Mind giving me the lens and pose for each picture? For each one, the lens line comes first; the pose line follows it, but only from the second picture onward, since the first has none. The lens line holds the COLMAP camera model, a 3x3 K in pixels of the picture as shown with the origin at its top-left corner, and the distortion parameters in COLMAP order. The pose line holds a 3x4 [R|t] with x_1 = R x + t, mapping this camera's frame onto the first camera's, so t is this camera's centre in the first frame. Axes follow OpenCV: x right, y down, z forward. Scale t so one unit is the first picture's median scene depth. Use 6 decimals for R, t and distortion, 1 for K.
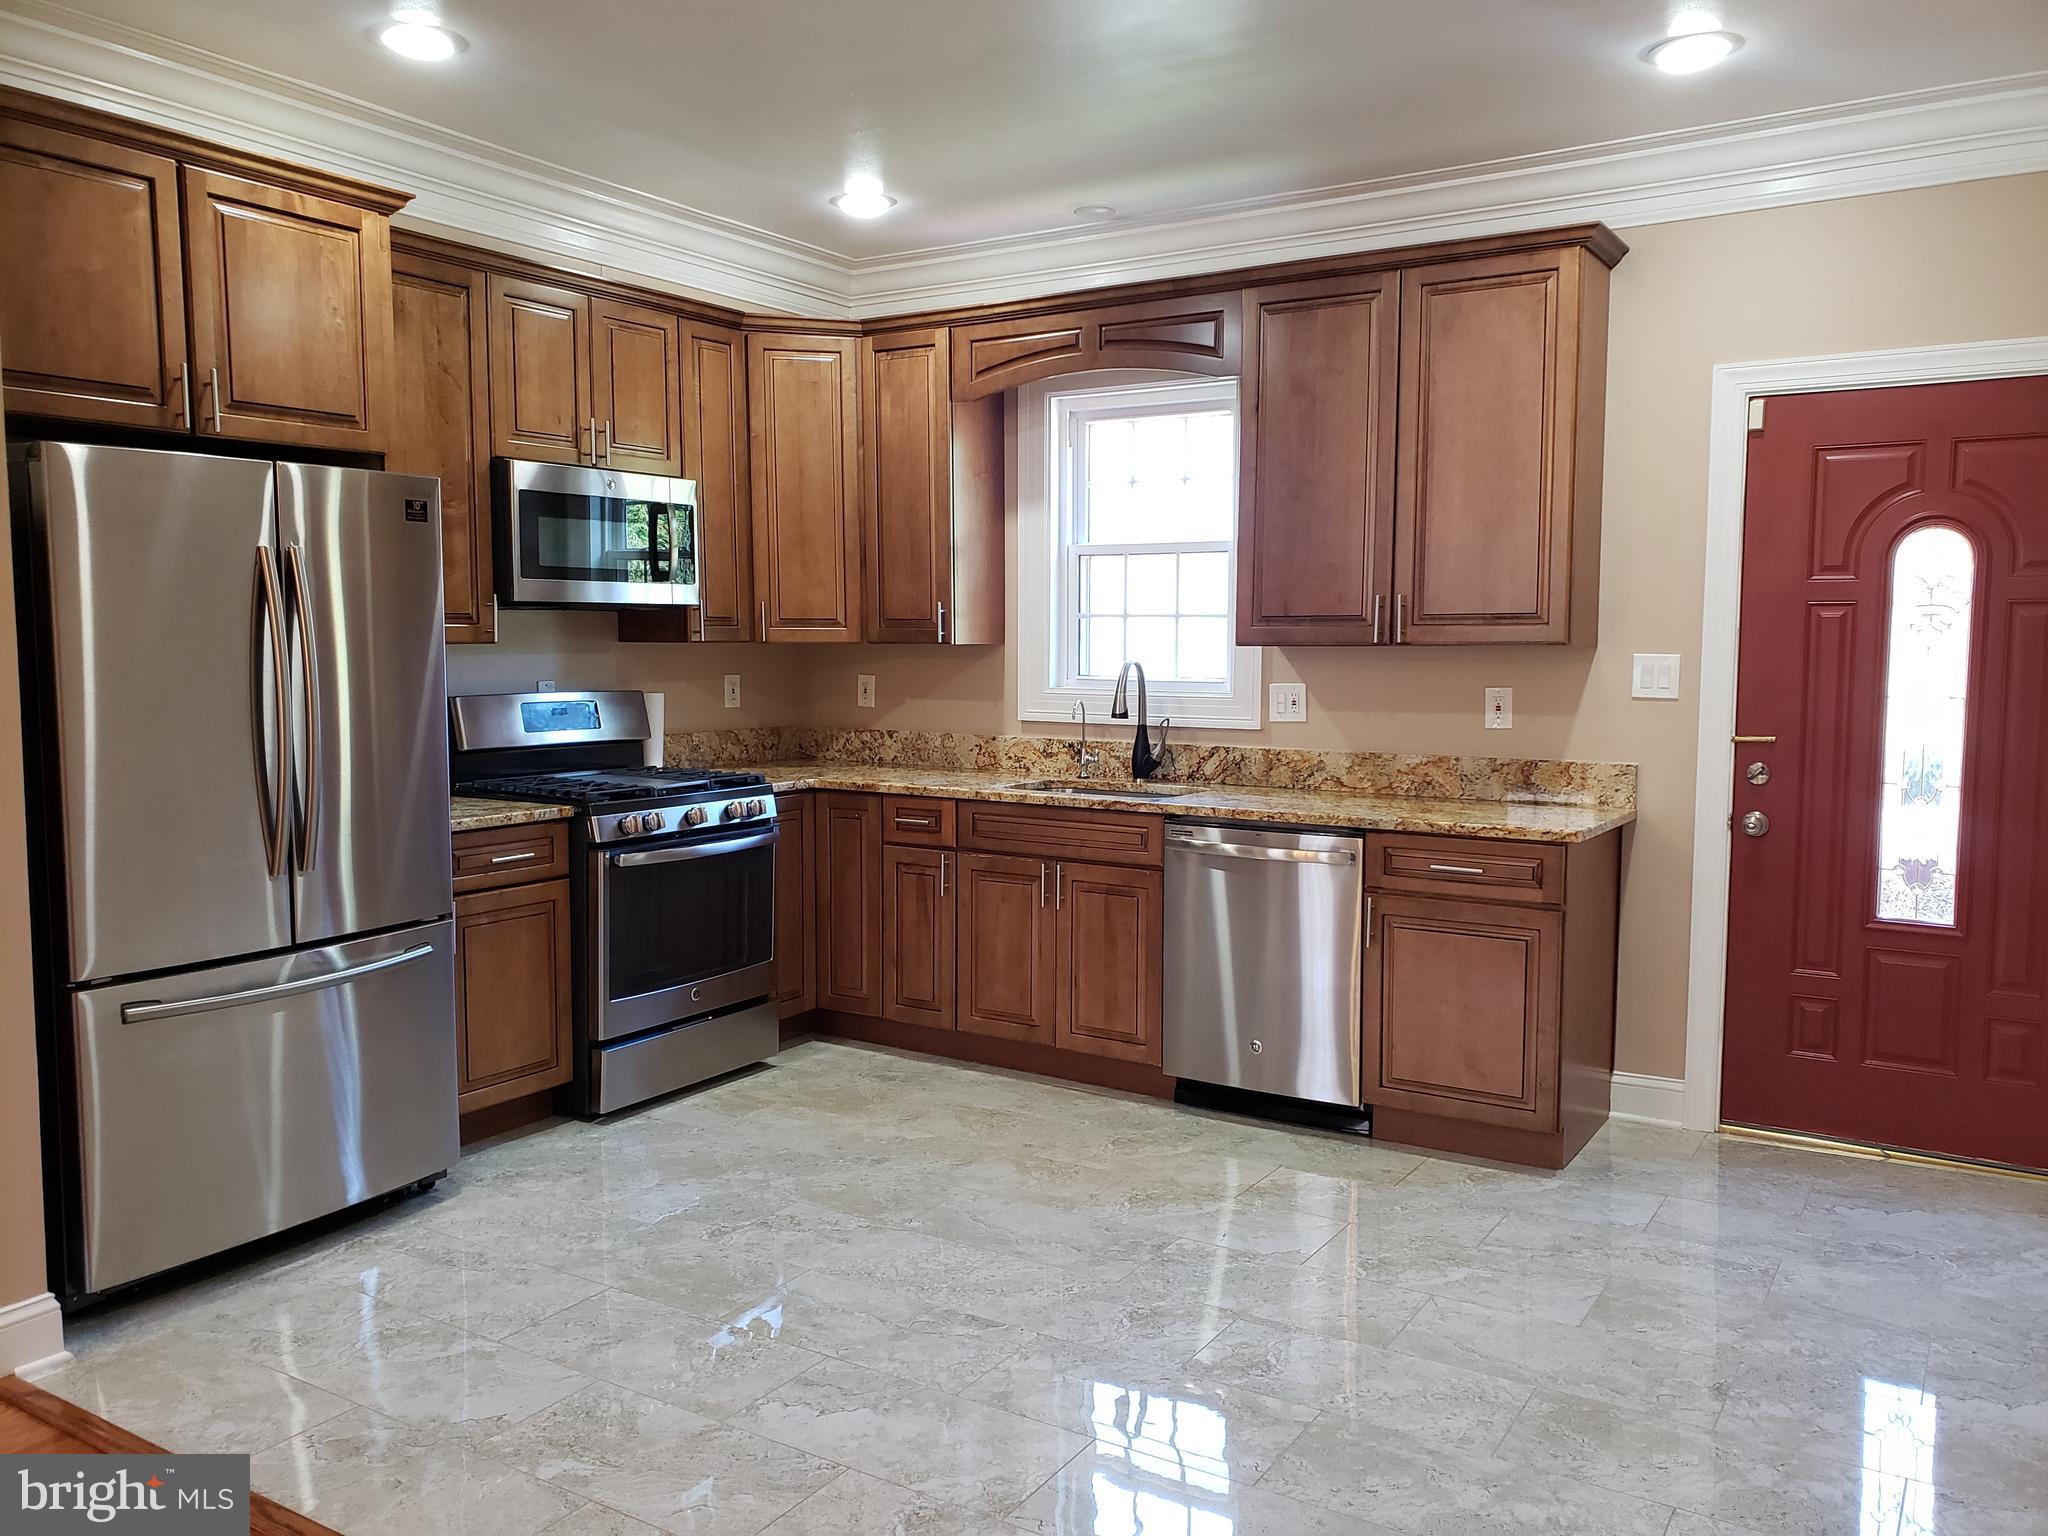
lens RADIAL K [[1552.6, 0, 1024.0], [0, 1552.6, 768.0], [0, 0, 1]] dist [0.124451, -0.184166]
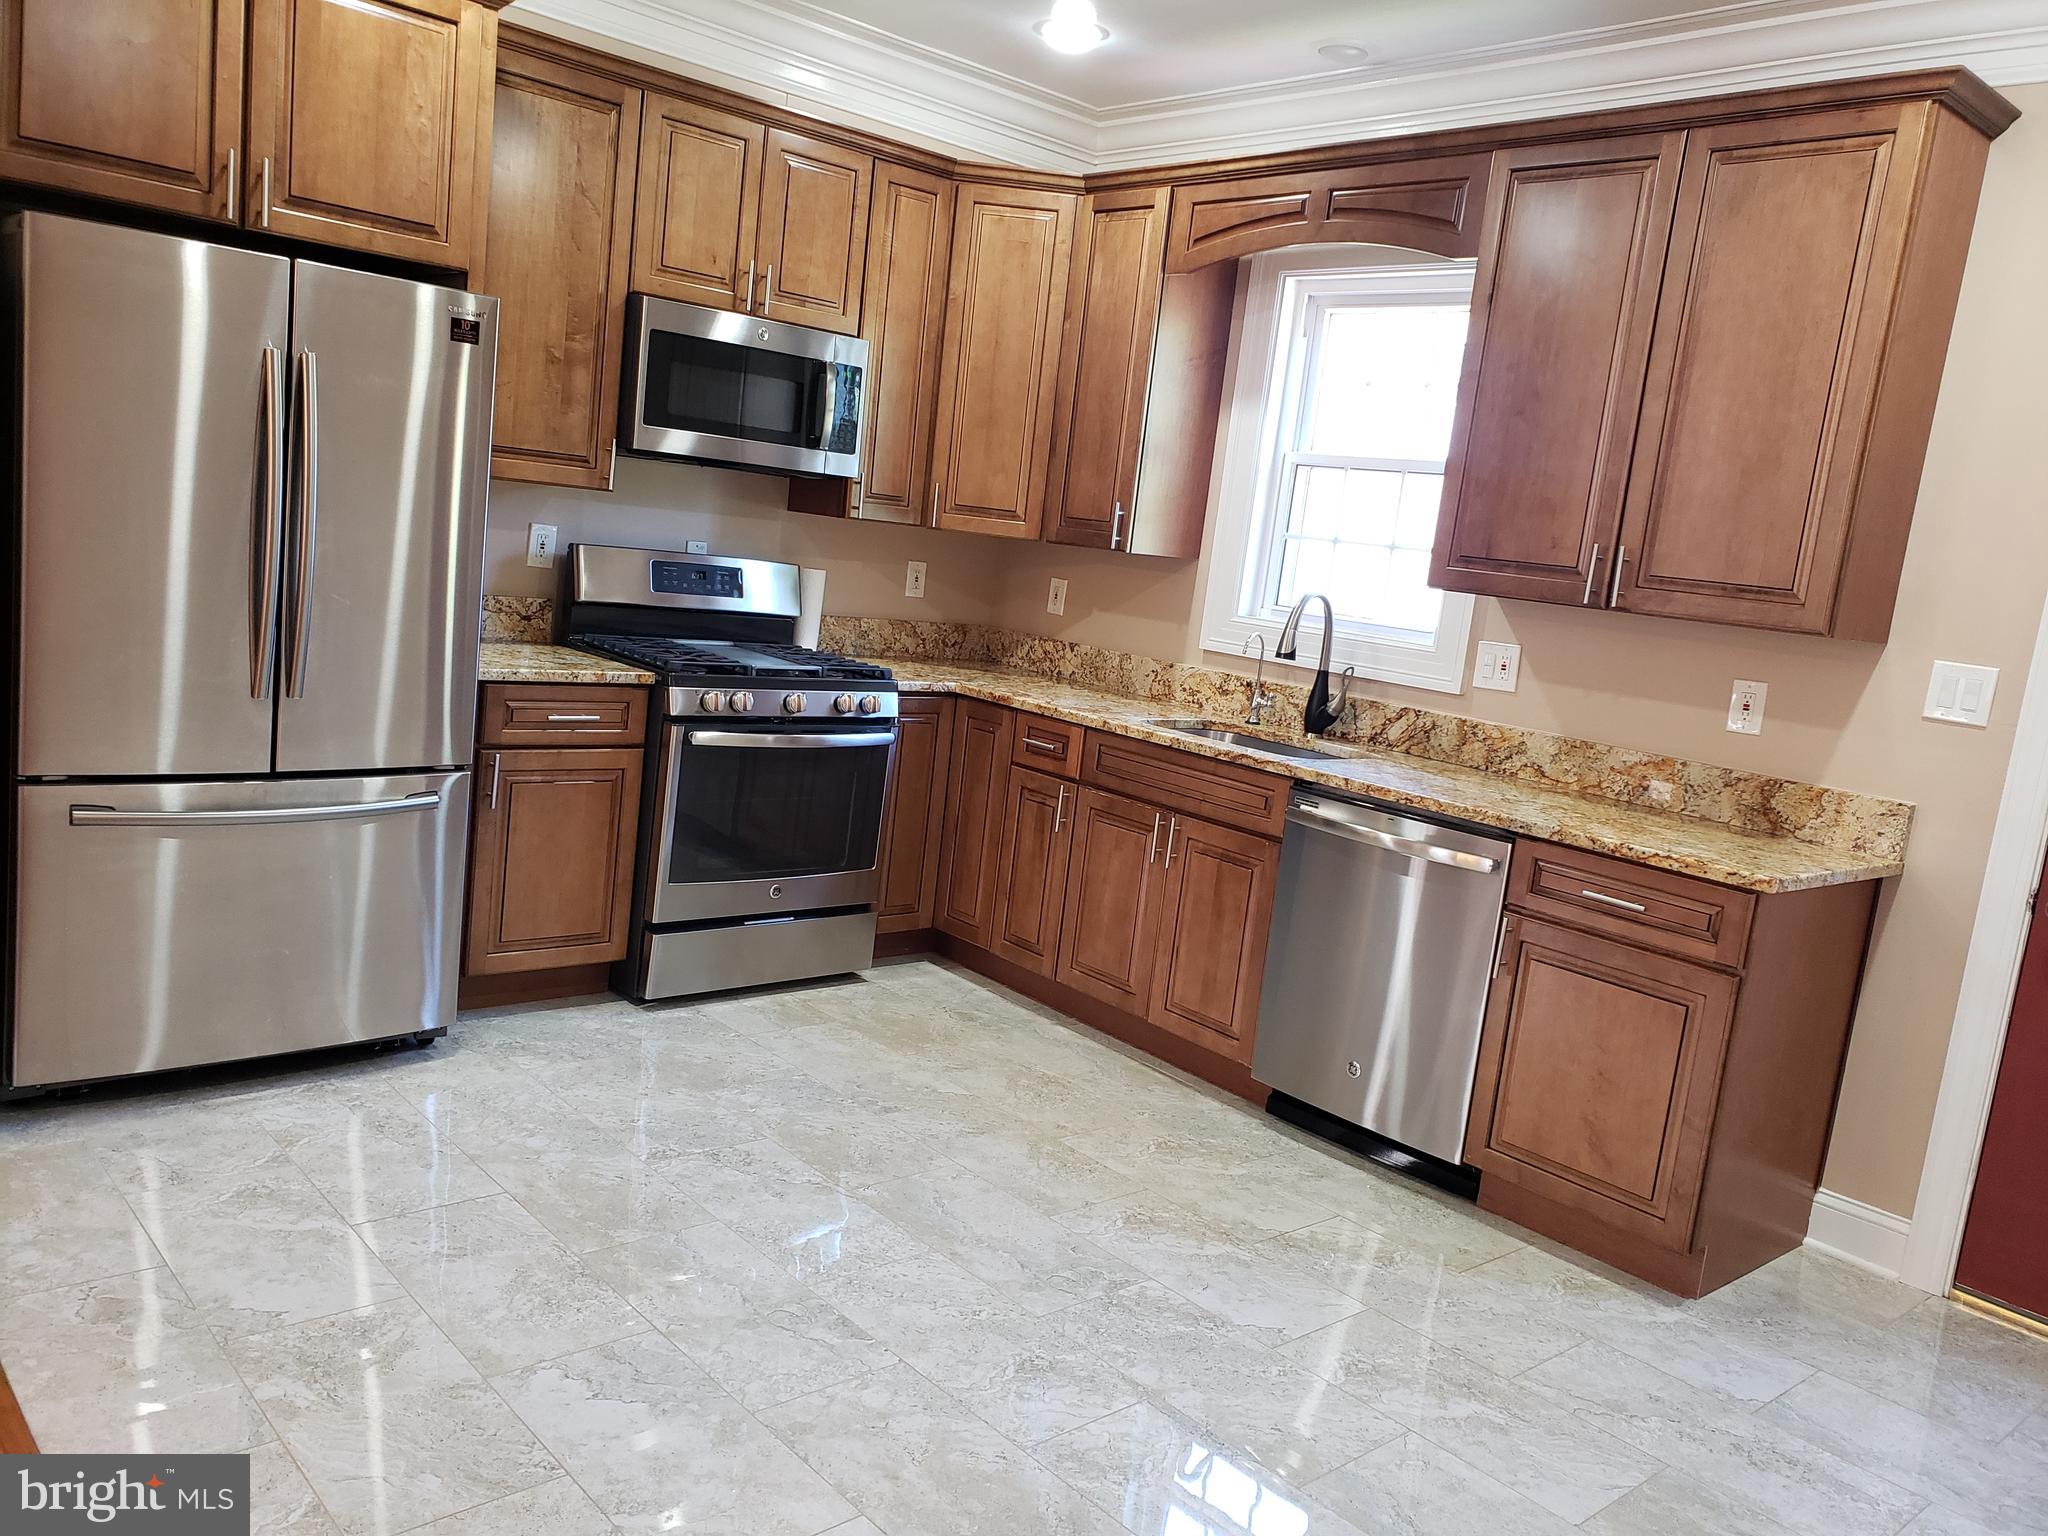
lens RADIAL K [[1555.5, 0, 1024.0], [0, 1555.5, 768.0], [0, 0, 1]] dist [0.069789, -0.063938]
pose [[0.955855, 0.148461, -0.253577, 0.159711], [-0.135018, 0.988387, 0.069720, -0.014012], [0.260983, -0.032405, 0.964799, 0.145344]]
